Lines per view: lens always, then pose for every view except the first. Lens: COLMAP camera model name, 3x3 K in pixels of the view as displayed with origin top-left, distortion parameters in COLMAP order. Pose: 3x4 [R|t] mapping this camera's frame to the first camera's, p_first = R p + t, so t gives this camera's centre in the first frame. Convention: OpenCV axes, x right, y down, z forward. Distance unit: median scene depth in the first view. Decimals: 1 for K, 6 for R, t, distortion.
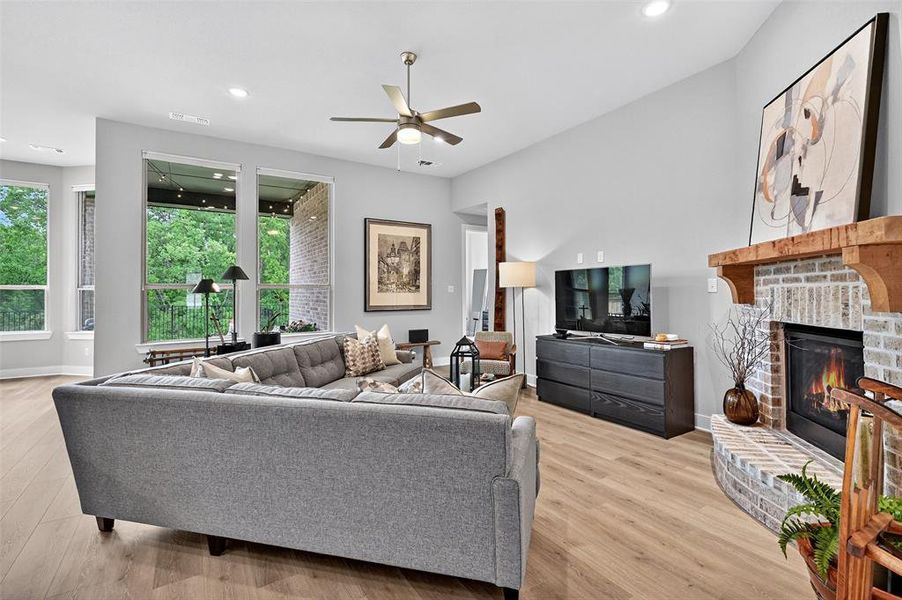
lens RADIAL K [[422.3, 0, 456.5], [0, 422.3, 288.1], [0, 0, 1]] dist [0.000264, -0.000544]
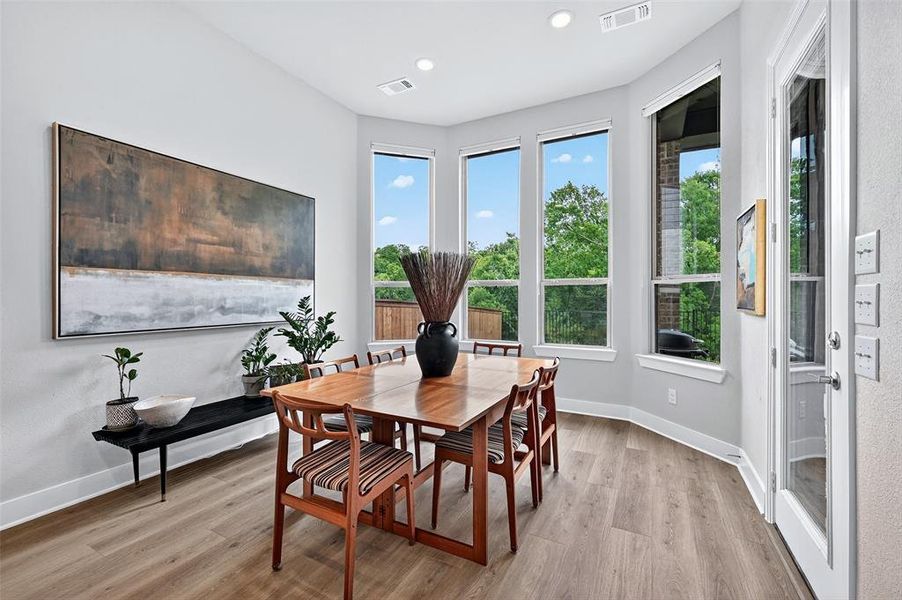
lens RADIAL K [[393.4, 0, 451.6], [0, 393.4, 298.9], [0, 0, 1]] dist [-0.003468, -0.001356]
pose [[0.492476, 0.009795, -0.870271, -1.125156], [0.006725, 0.999864, 0.015059, 0.033049], [0.870300, -0.013269, 0.492343, 0.987208]]
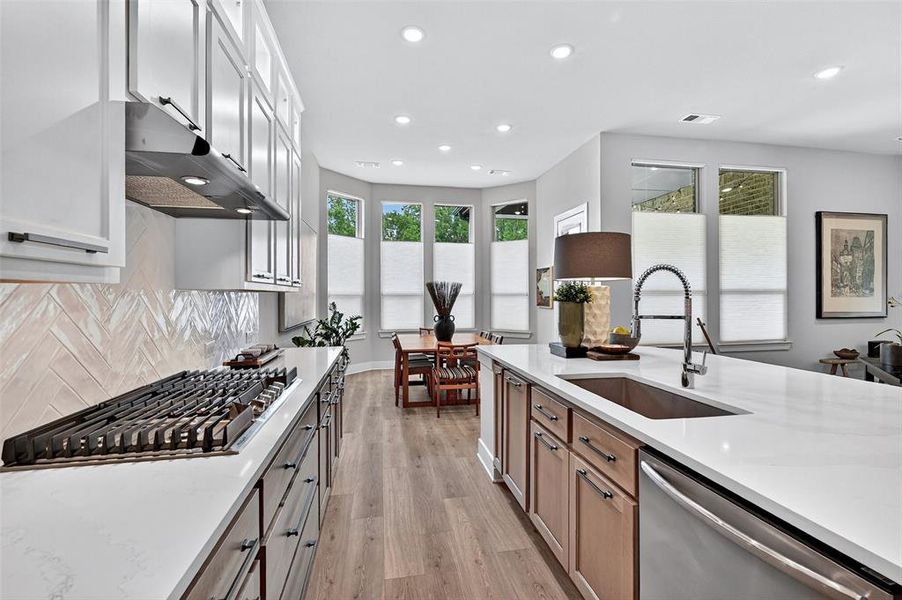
lens RADIAL K [[393.4, 0, 450.8], [0, 393.4, 295.6], [0, 0, 1]] dist [-0.003468, -0.001356]
pose [[0.918231, 0.003677, -0.396028, -1.156883], [0.001629, 0.999913, 0.013062, -0.007462], [0.396042, -0.012639, 0.918146, -0.091283]]
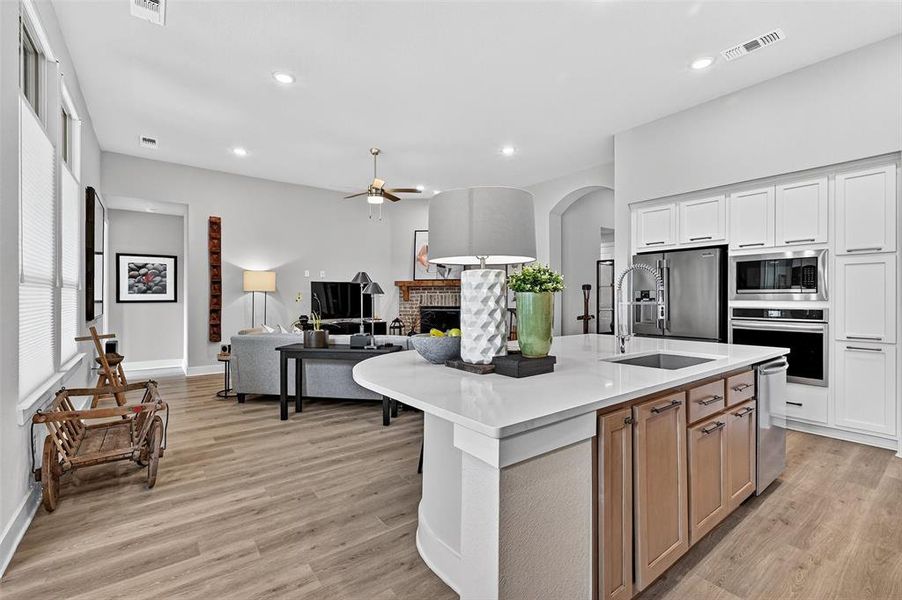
lens RADIAL K [[393.4, 0, 448.5], [0, 393.4, 297.1], [0, 0, 1]] dist [-0.003468, -0.001356]
pose [[-0.055670, 0.003698, 0.998442, -1.767289], [-0.012948, 0.999906, -0.004426, 0.022144], [-0.998365, -0.013174, -0.055617, 0.852952]]
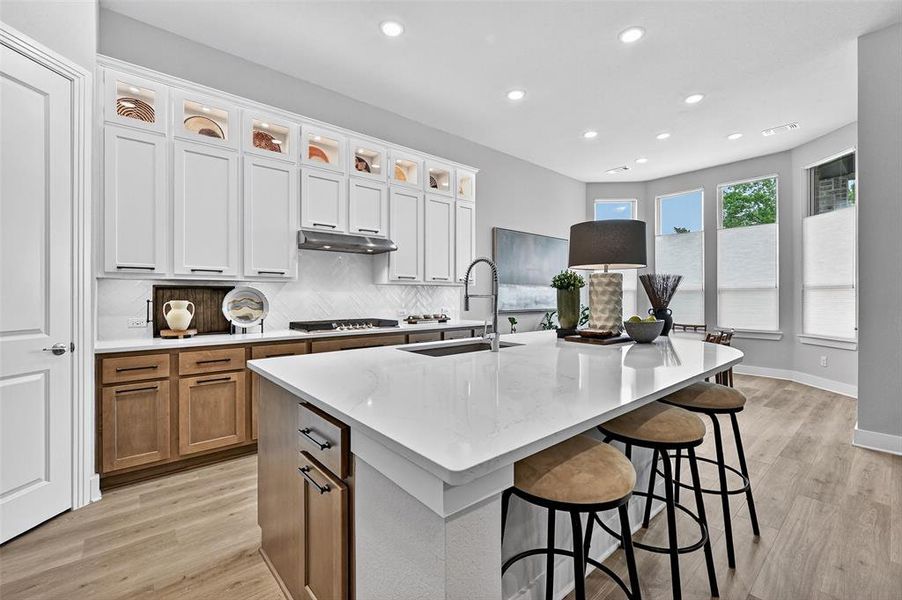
lens RADIAL K [[380.3, 0, 453.0], [0, 380.3, 298.5], [0, 0, 1]] dist [-0.002307, -0.000305]
pose [[0.131350, 0.011565, -0.991269, -0.441505], [0.012895, 0.999827, 0.013374, 0.021342], [0.991252, -0.014539, 0.131178, 0.343514]]
